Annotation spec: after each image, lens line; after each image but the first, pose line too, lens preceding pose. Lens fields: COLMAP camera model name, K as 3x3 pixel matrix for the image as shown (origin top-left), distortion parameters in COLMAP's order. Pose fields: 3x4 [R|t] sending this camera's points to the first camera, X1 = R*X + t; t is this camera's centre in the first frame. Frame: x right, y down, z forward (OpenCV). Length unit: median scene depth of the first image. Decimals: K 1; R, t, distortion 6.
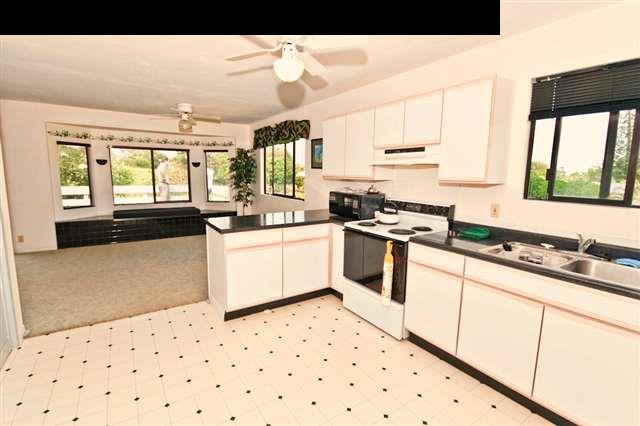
lens RADIAL K [[303.2, 0, 321.8], [0, 303.2, 216.7], [0, 0, 1]] dist [-0.013904, -0.000160]
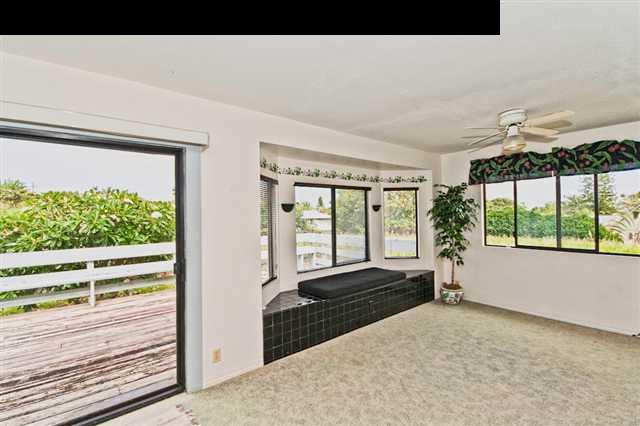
lens RADIAL K [[303.2, 0, 318.2], [0, 303.2, 210.0], [0, 0, 1]] dist [-0.013904, -0.000160]
pose [[0.993342, -0.025376, 0.112373, -0.677697], [0.042545, 0.987290, -0.153129, -0.067012], [-0.107059, 0.156890, 0.981796, 0.325286]]
